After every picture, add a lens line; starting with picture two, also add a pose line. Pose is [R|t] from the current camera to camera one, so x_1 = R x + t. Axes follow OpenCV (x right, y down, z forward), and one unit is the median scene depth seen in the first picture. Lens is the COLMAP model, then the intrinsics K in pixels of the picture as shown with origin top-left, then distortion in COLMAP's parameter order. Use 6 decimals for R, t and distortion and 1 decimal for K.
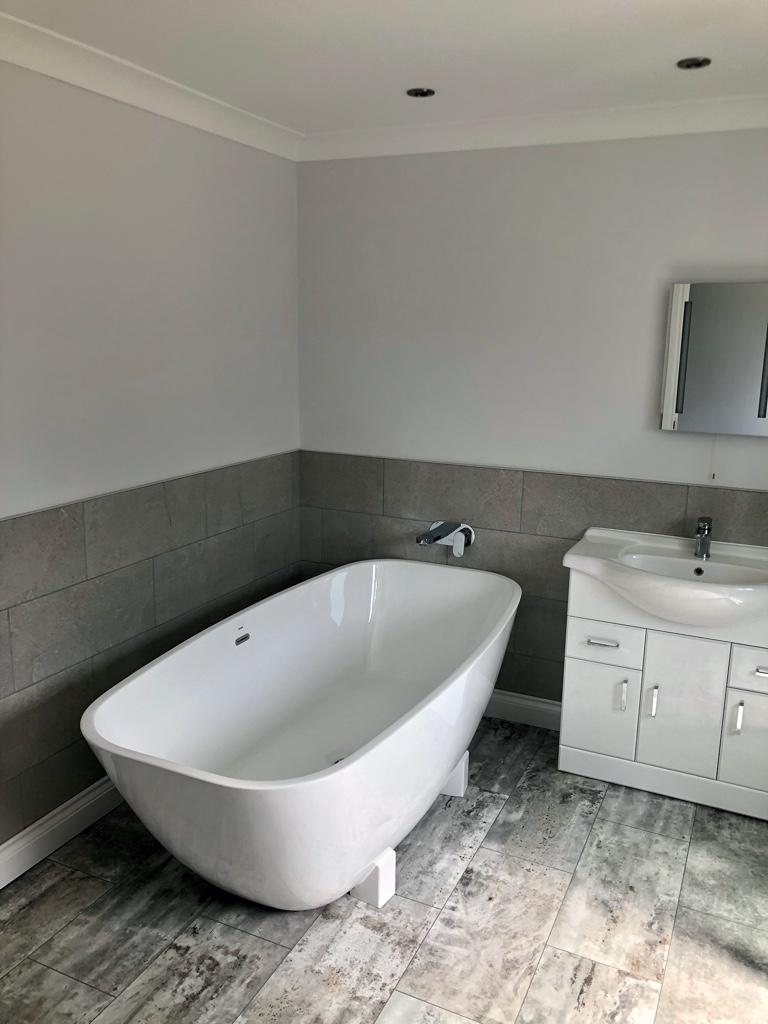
lens RADIAL K [[837.8, 0, 384.0], [0, 837.8, 512.0], [0, 0, 1]] dist [-0.003795, -0.003573]
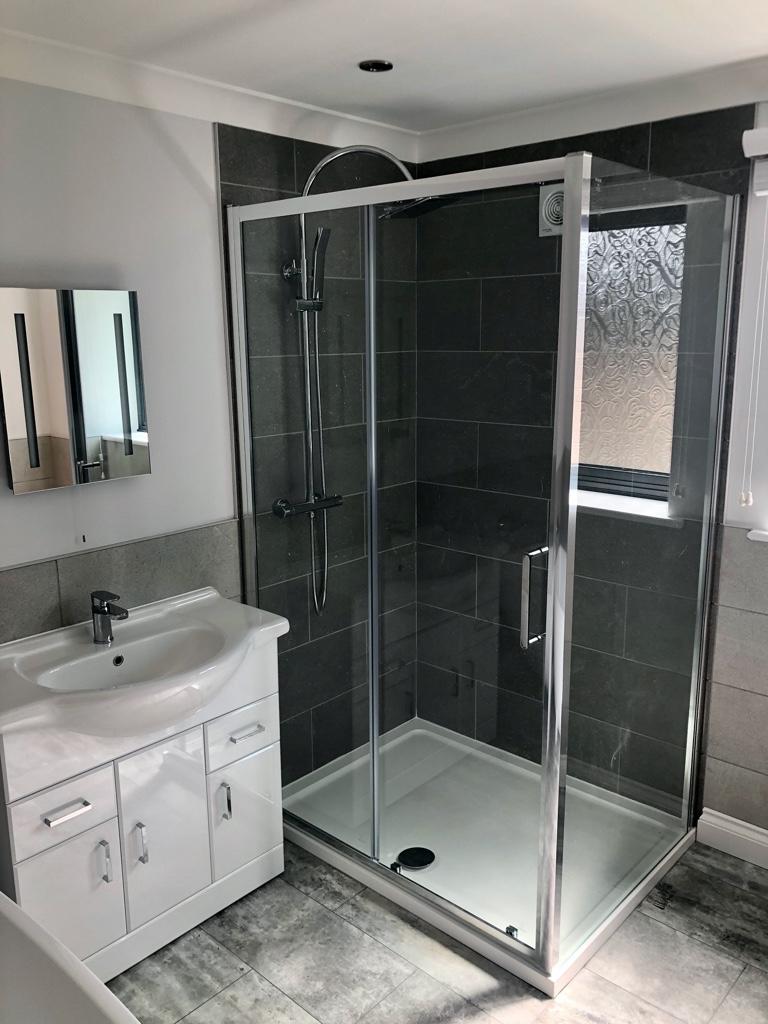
lens RADIAL K [[838.6, 0, 384.0], [0, 838.6, 512.0], [0, 0, 1]] dist [0.017161, 0.004383]
pose [[0.290703, -0.221746, 0.930763, -0.262734], [0.226214, 0.961124, 0.158326, -0.135586], [-0.929688, 0.164526, 0.329564, 0.514566]]
